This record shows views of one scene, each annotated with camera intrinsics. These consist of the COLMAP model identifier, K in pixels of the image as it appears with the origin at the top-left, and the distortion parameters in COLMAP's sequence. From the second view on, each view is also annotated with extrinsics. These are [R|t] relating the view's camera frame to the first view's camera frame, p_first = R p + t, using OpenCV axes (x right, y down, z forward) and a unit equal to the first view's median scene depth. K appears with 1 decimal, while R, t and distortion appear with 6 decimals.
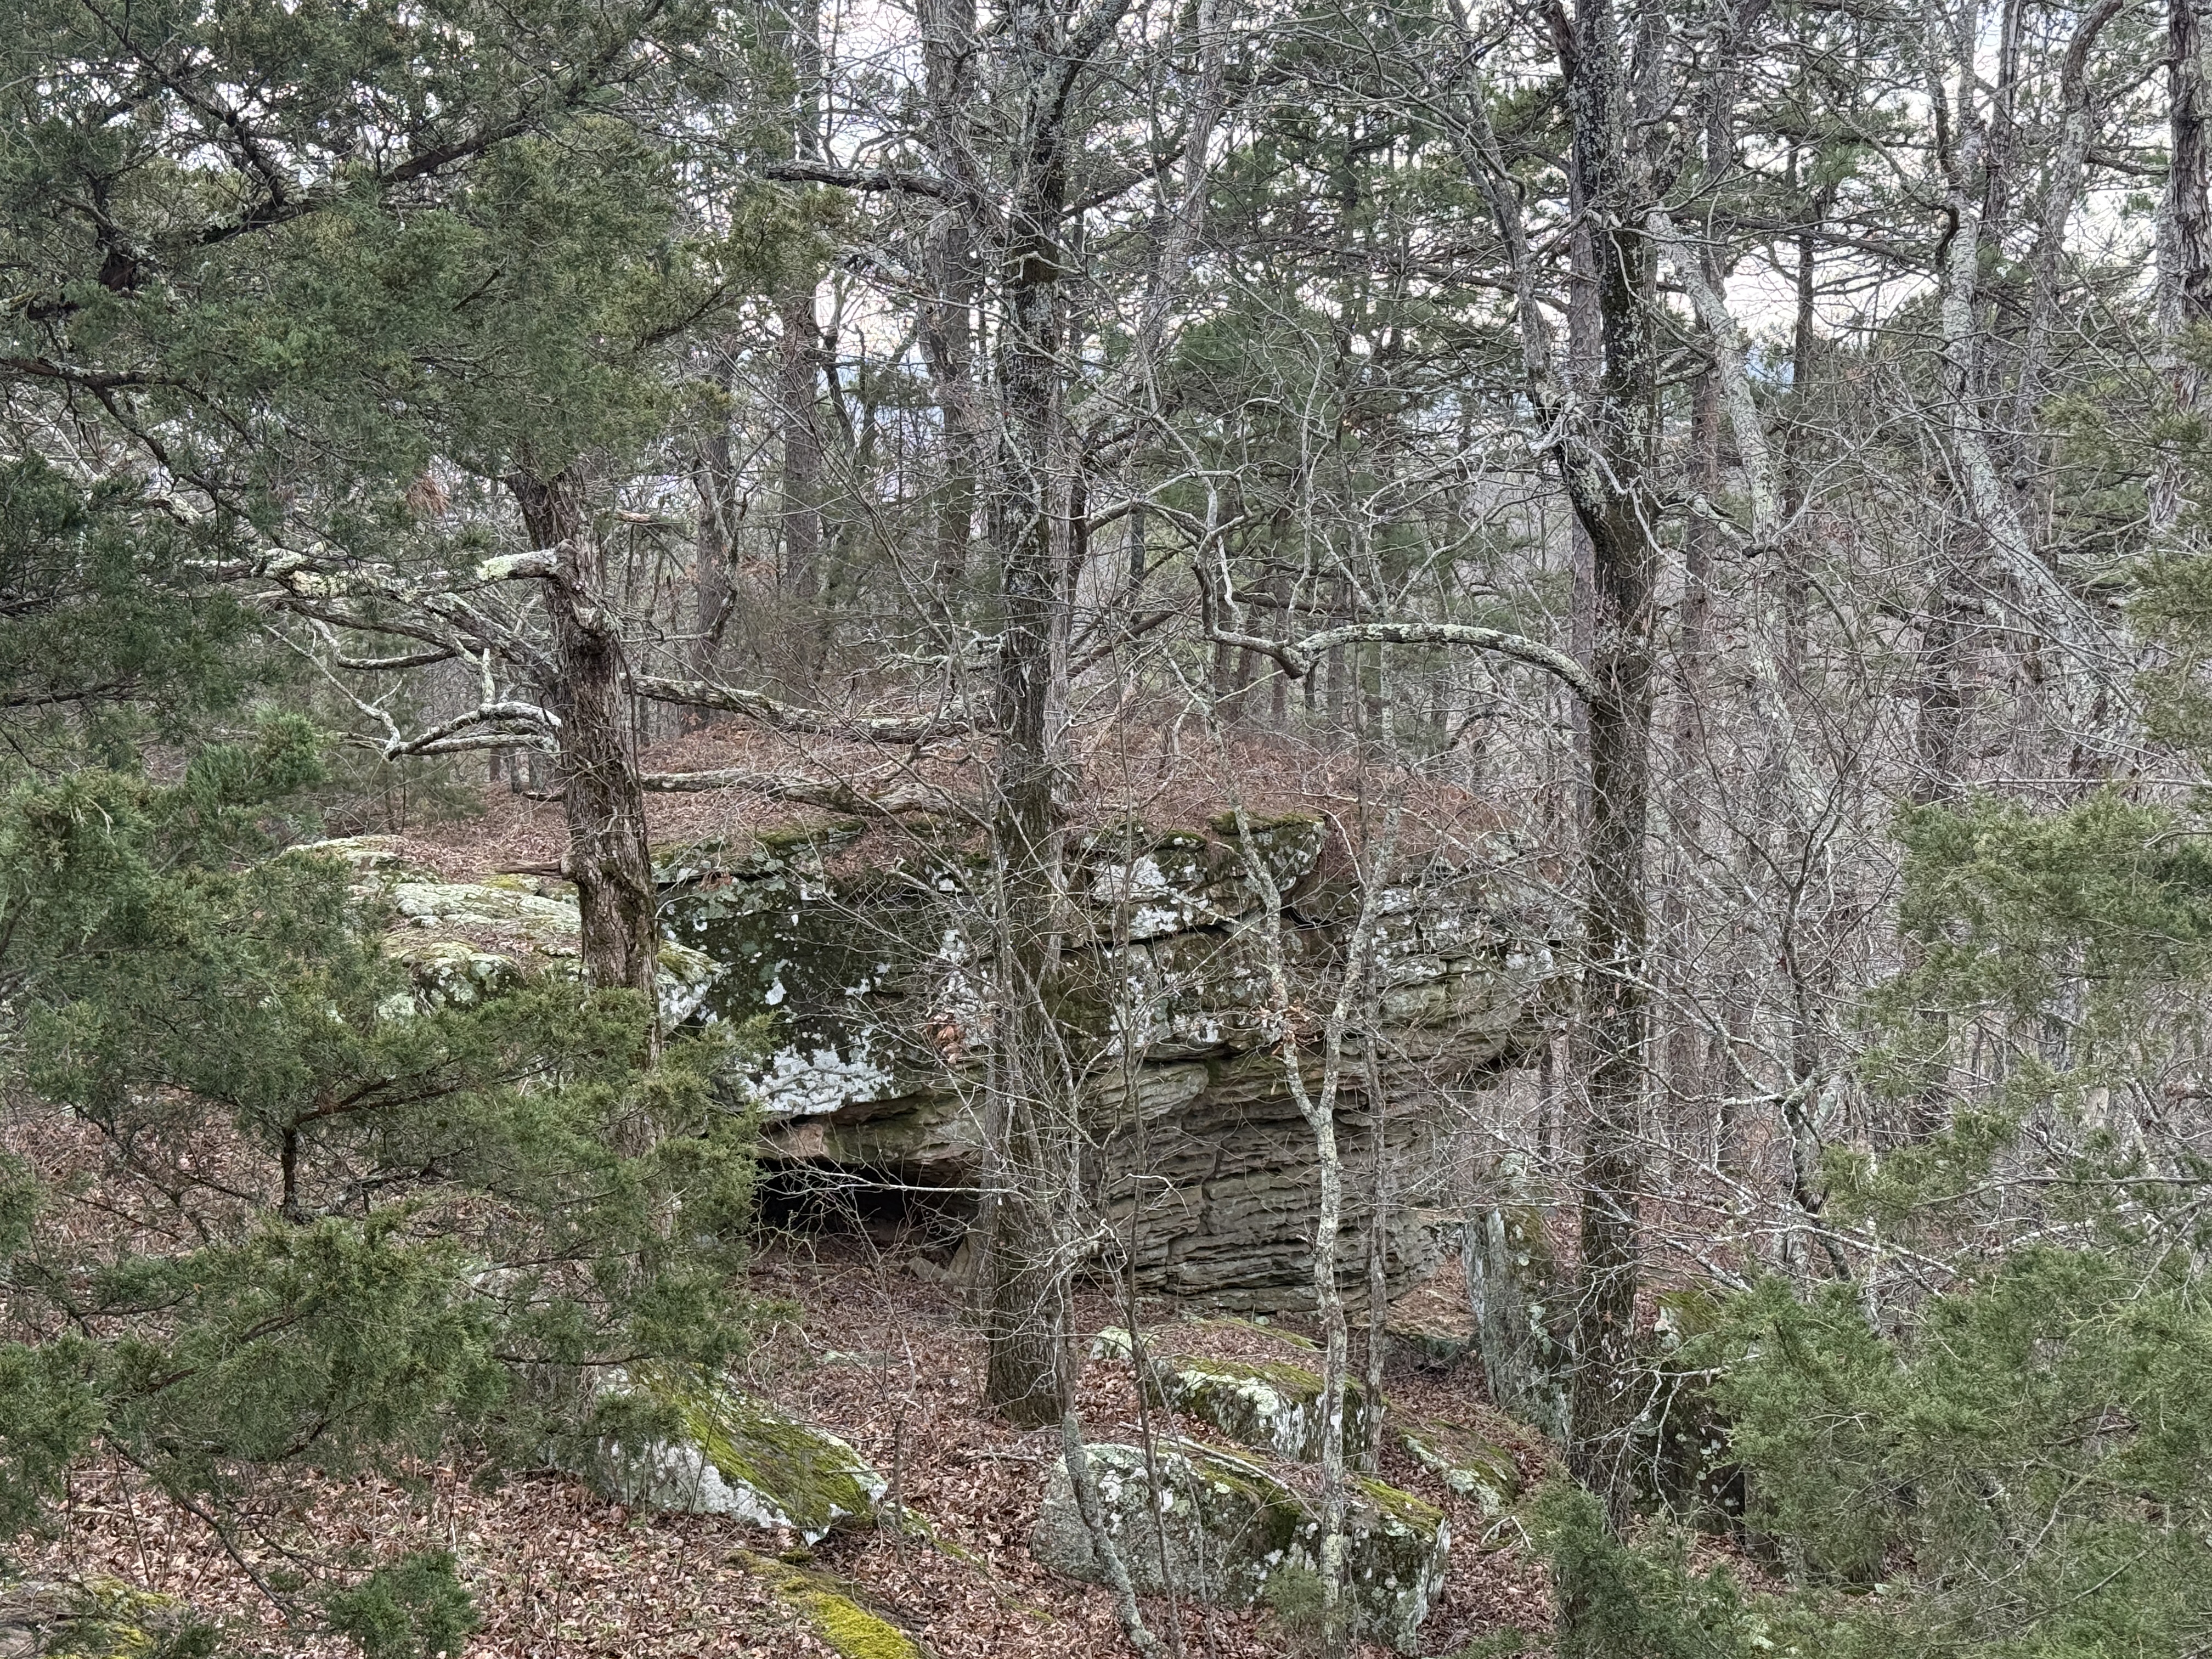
lens RADIAL K [[3019.4, 0, 1099.9], [0, 3019.4, 821.1], [0, 0, 1]] dist [0.007114, 0.000000]
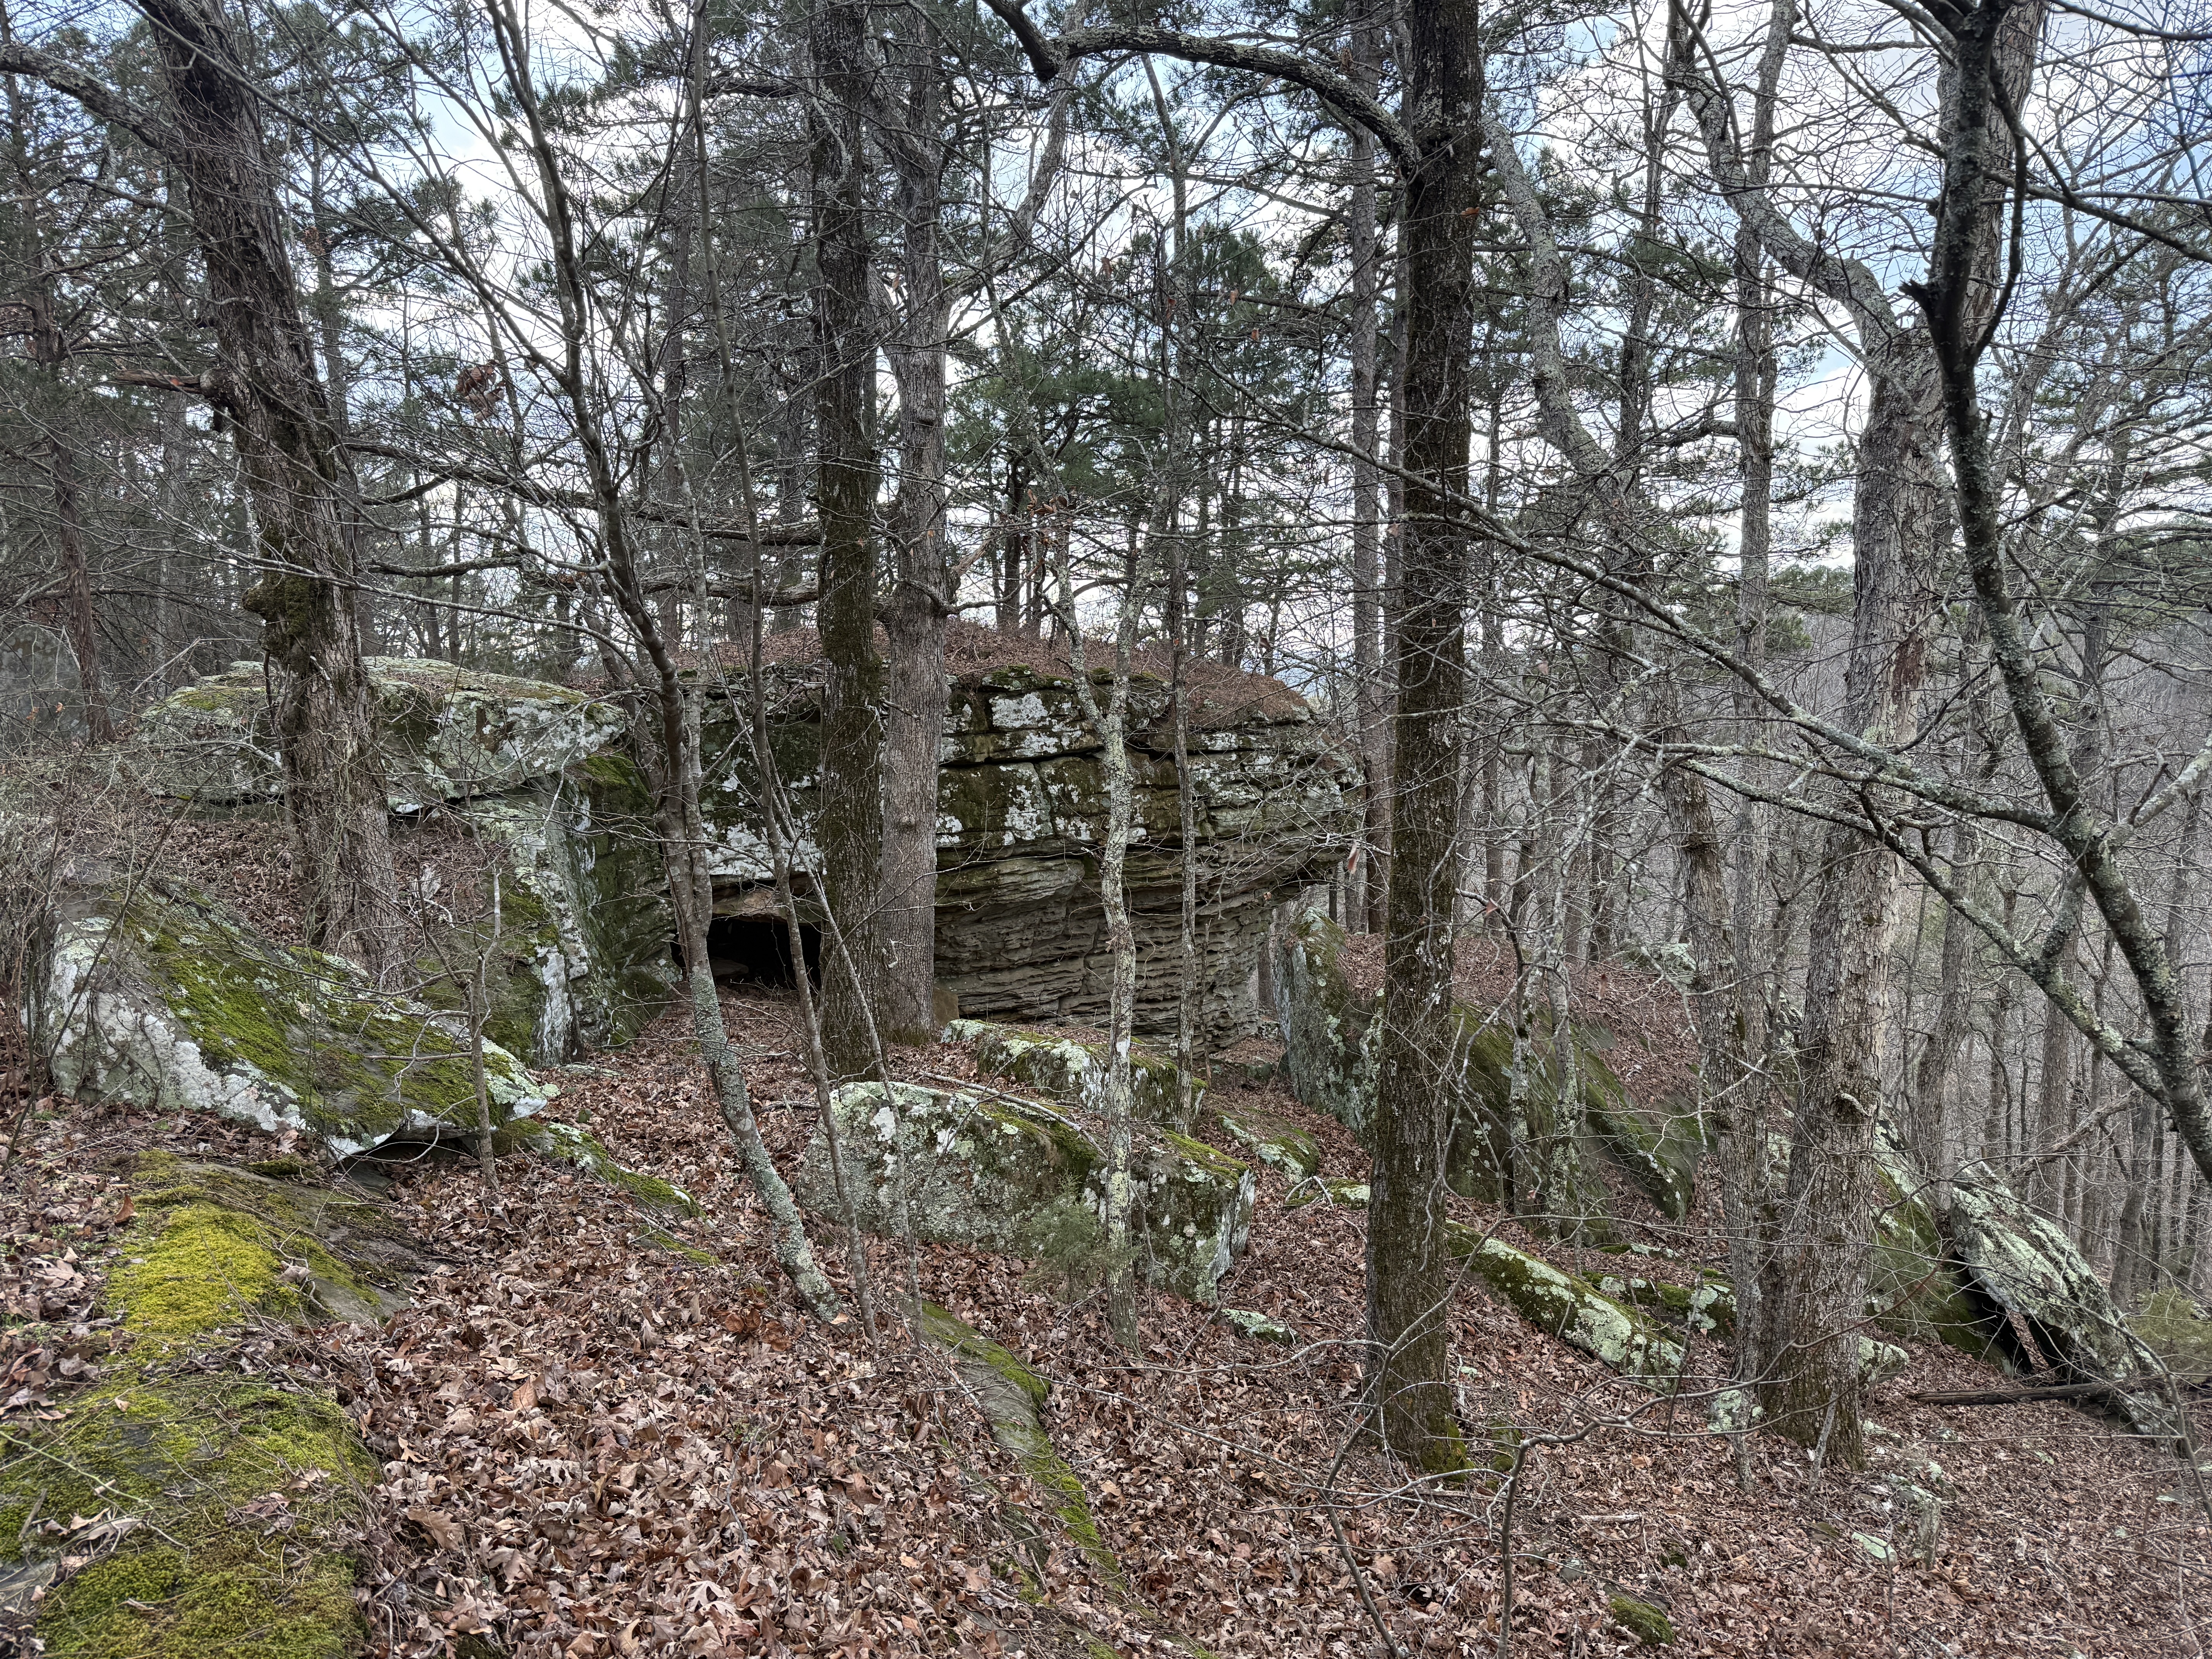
lens RADIAL K [[1551.9, 0, 1122.1], [0, 1551.9, 843.3], [0, 0, 1]] dist [0.038619, -0.067079]
pose [[0.999873, 0.000470, 0.015944, 0.059442], [-0.000142, 0.999789, -0.020553, 0.123629], [-0.015951, 0.020548, 0.999662, 0.447076]]
